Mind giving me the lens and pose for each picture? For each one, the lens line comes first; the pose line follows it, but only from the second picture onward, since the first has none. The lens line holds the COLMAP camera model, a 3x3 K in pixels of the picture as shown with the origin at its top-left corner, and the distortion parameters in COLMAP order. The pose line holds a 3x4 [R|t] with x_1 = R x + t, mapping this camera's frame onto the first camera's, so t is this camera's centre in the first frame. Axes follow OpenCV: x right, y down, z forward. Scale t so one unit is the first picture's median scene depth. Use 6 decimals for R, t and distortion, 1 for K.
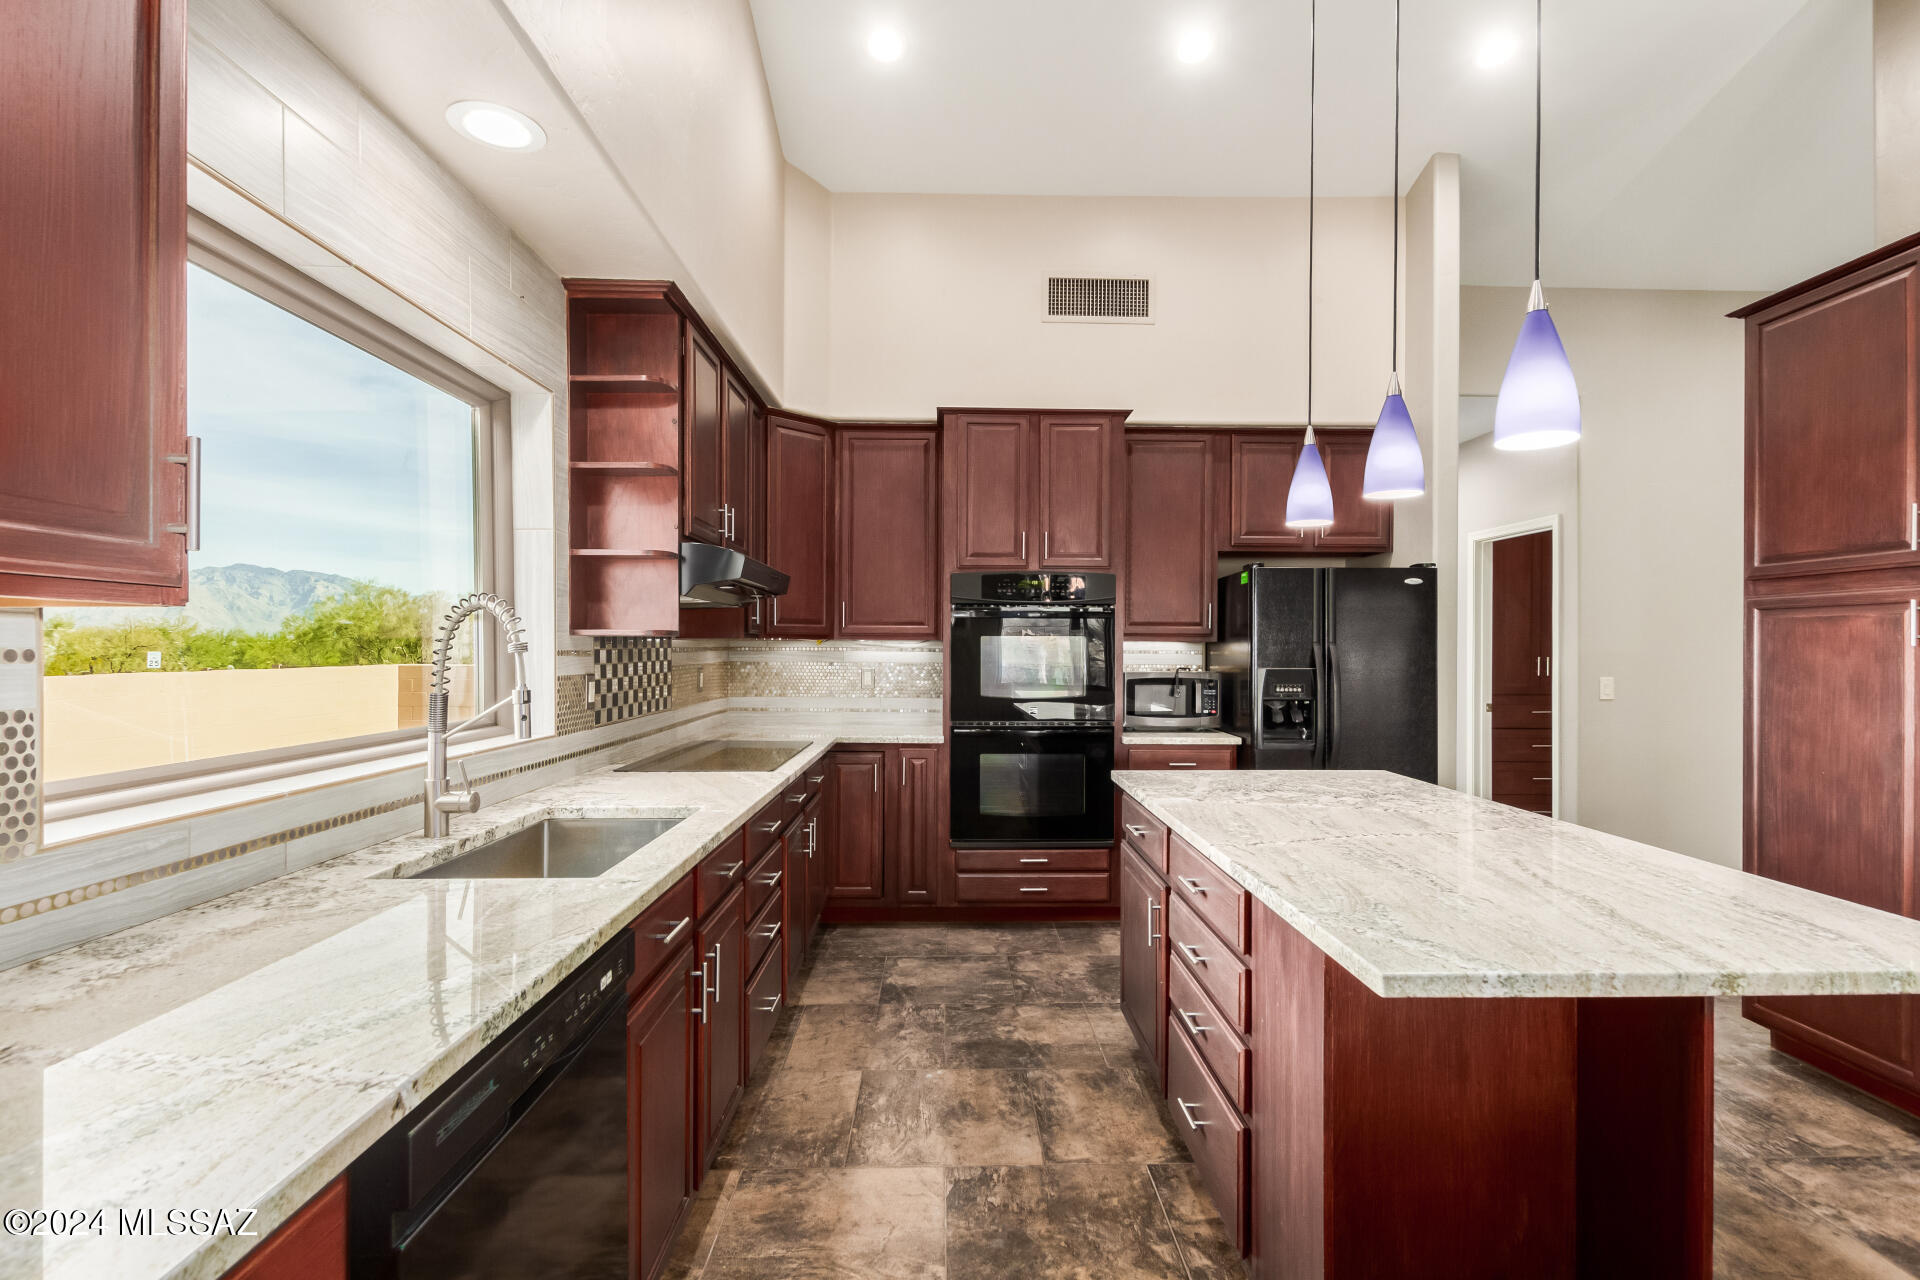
lens RADIAL K [[884.4, 0, 964.1], [0, 884.4, 640.0], [0, 0, 1]] dist [-0.009394, -0.000538]
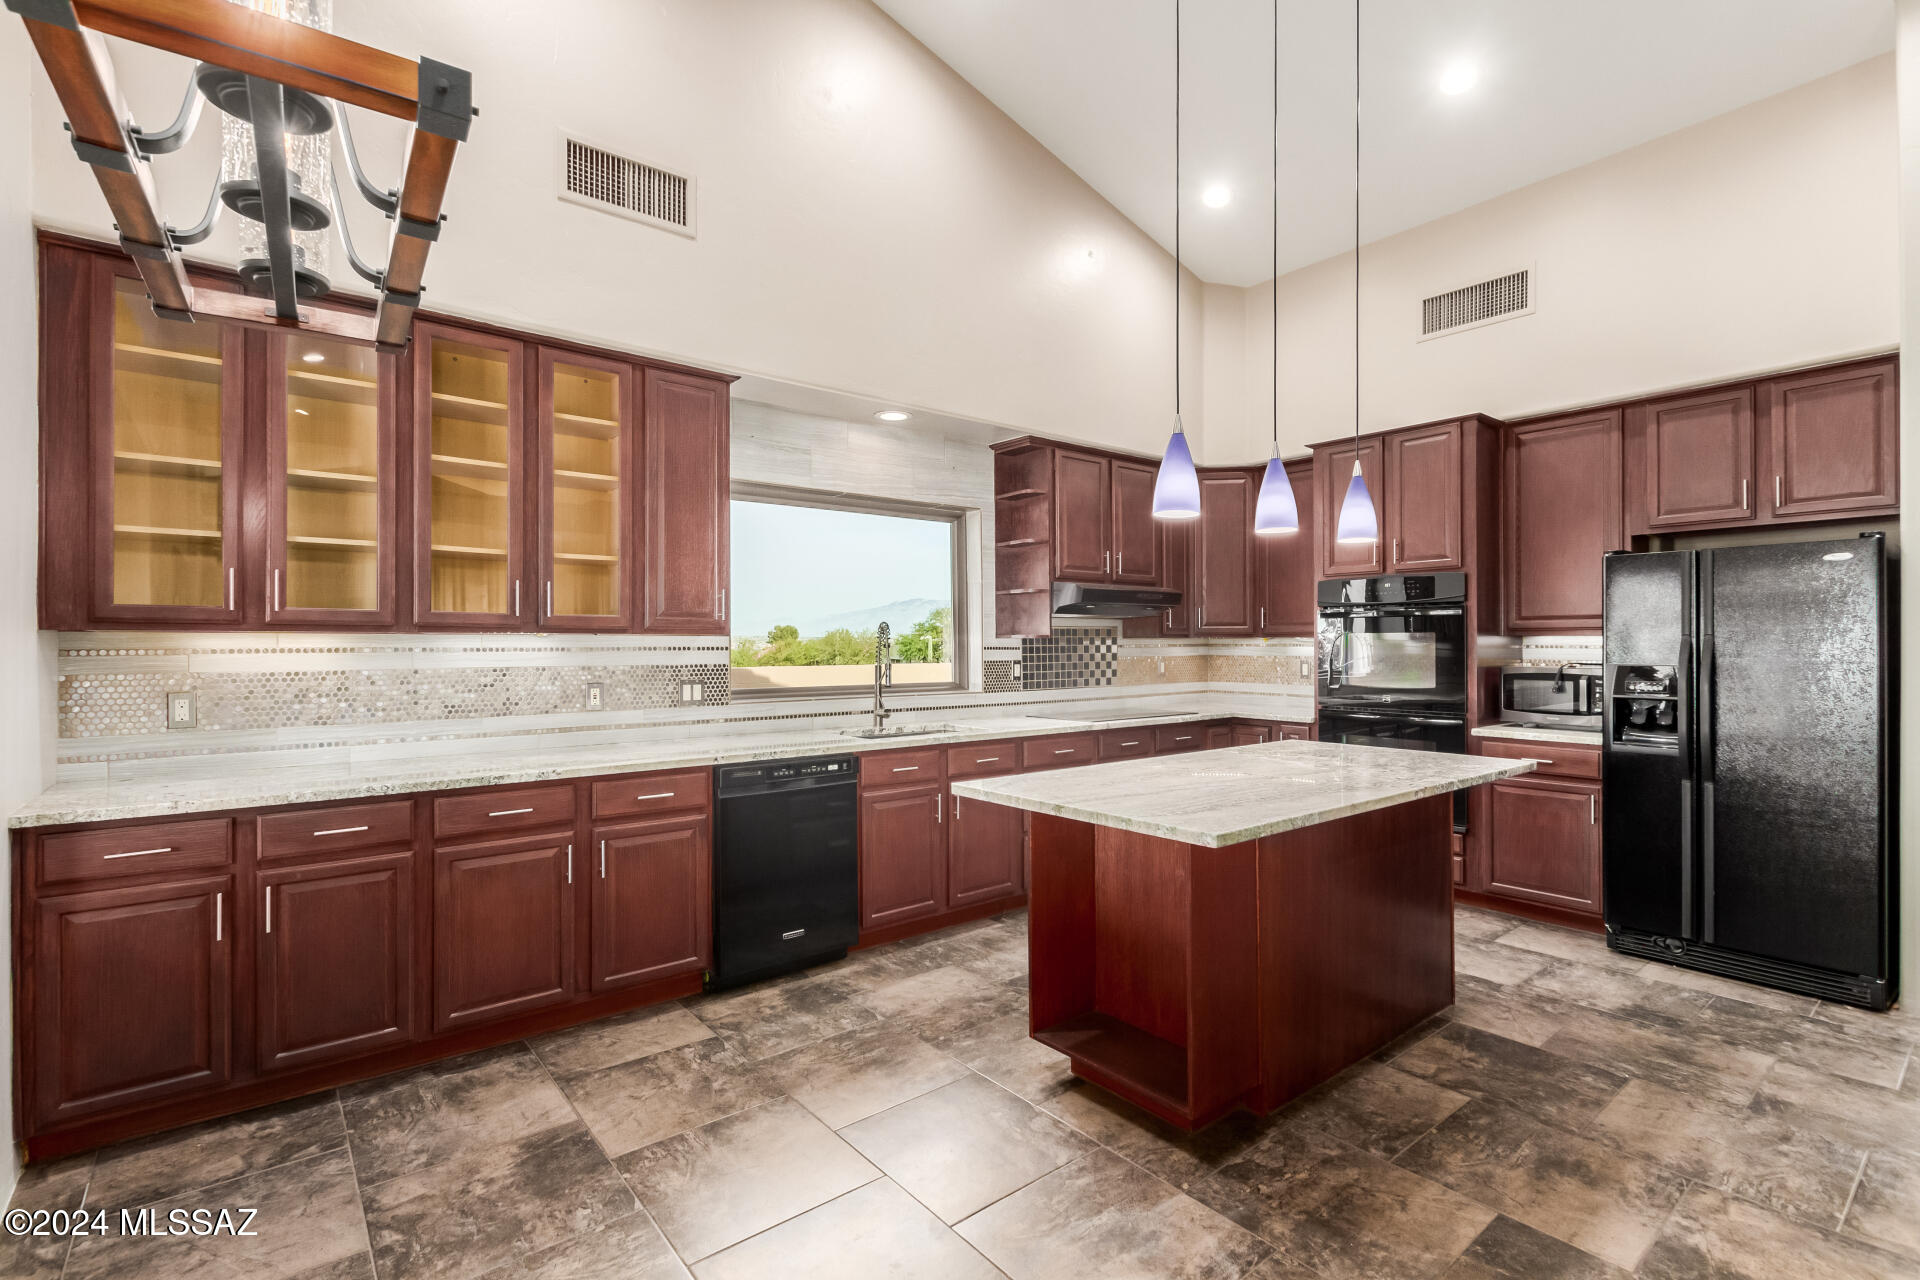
lens RADIAL K [[884.4, 0, 964.1], [0, 884.4, 640.0], [0, 0, 1]] dist [-0.009394, -0.000538]
pose [[0.607840, -0.010718, -0.793987, 0.784849], [0.011966, 0.999919, -0.004337, 0.003641], [0.793969, -0.006864, 0.607919, -0.133108]]
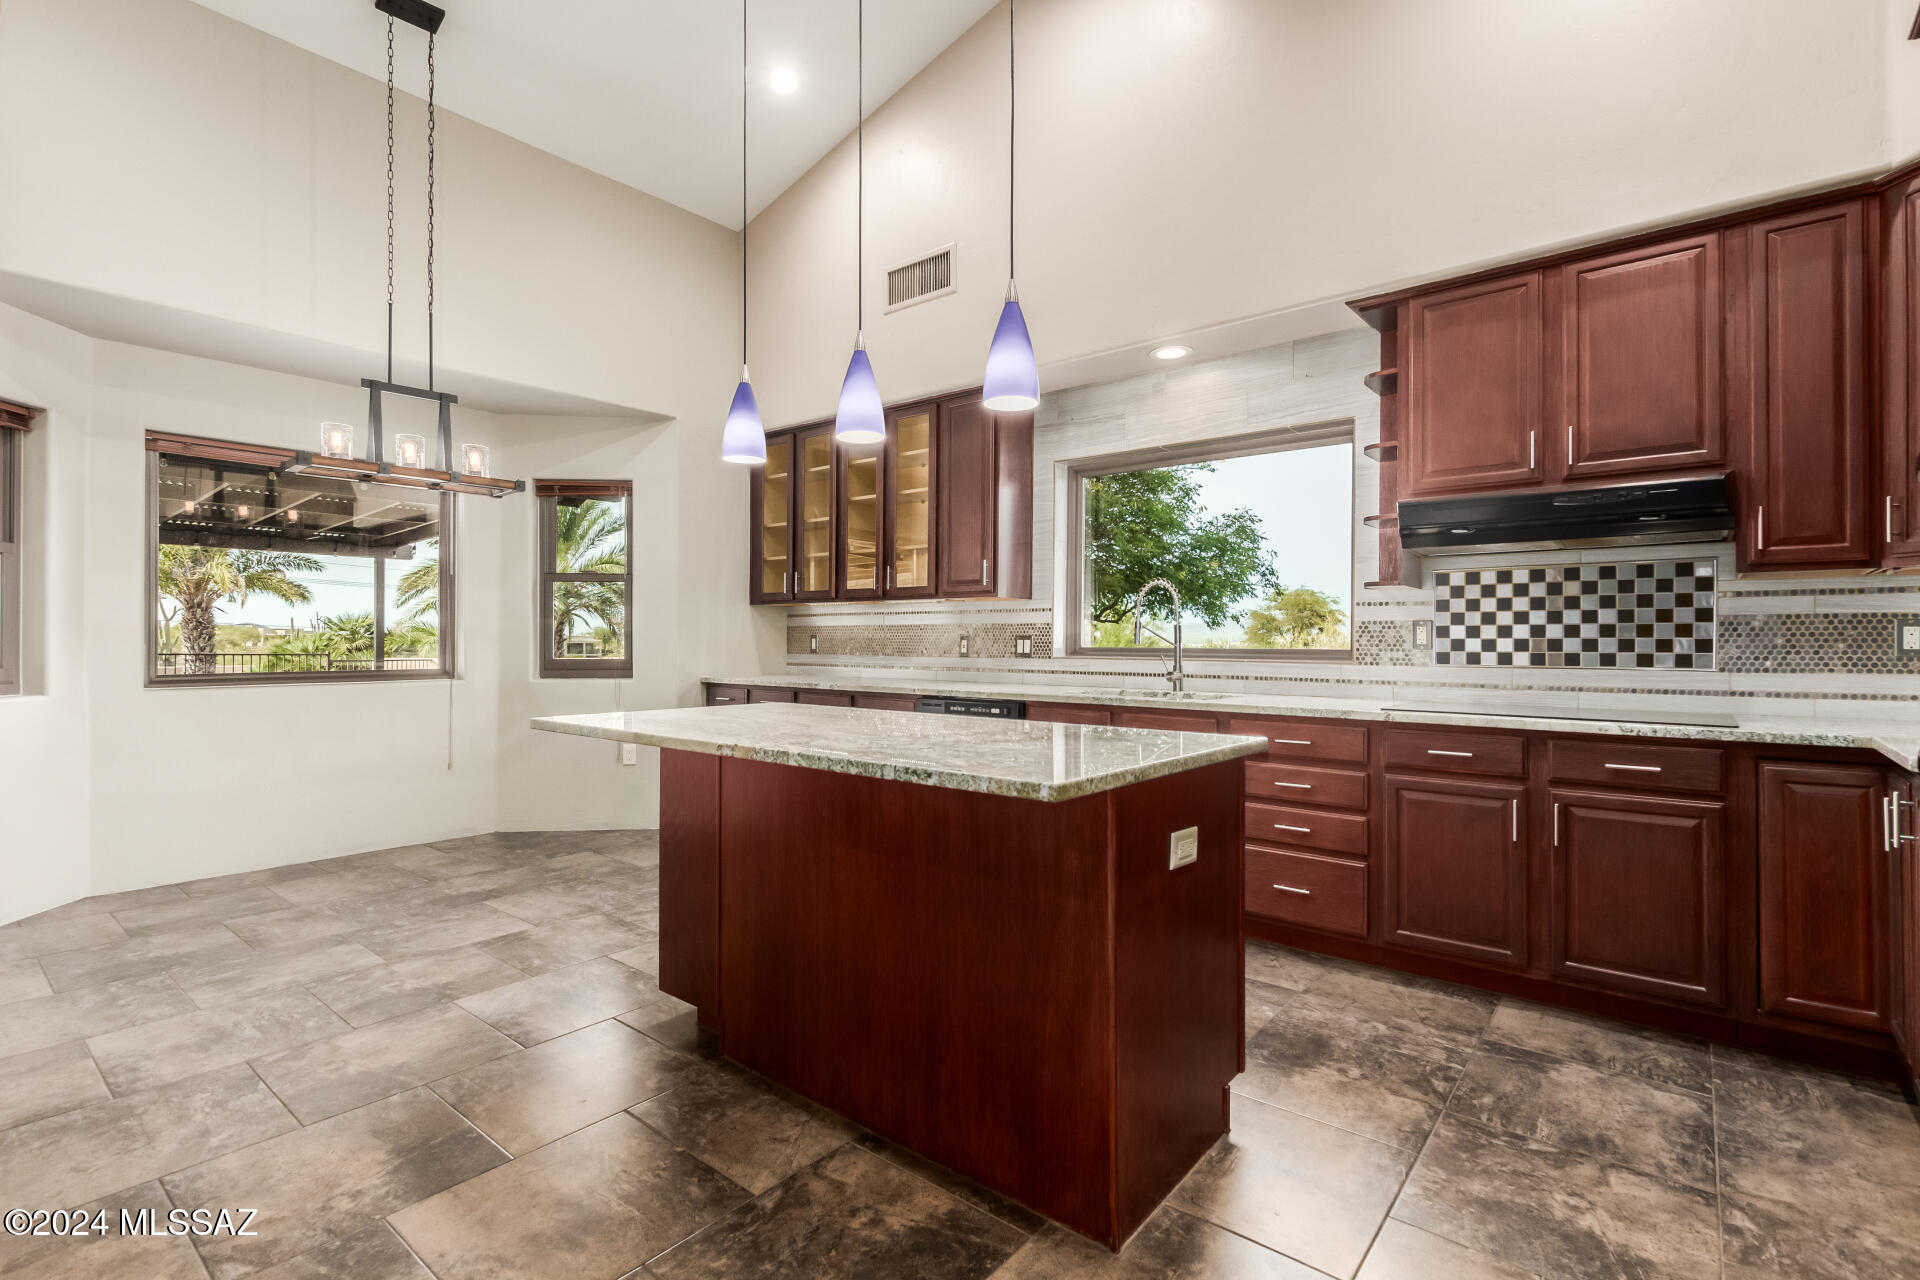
lens RADIAL K [[884.4, 0, 964.1], [0, 884.4, 640.0], [0, 0, 1]] dist [-0.009394, -0.000538]
pose [[-0.649631, -0.003901, -0.760240, 0.775854], [0.001404, 0.999979, -0.006331, 0.061985], [0.760249, -0.005181, -0.649612, 1.130982]]
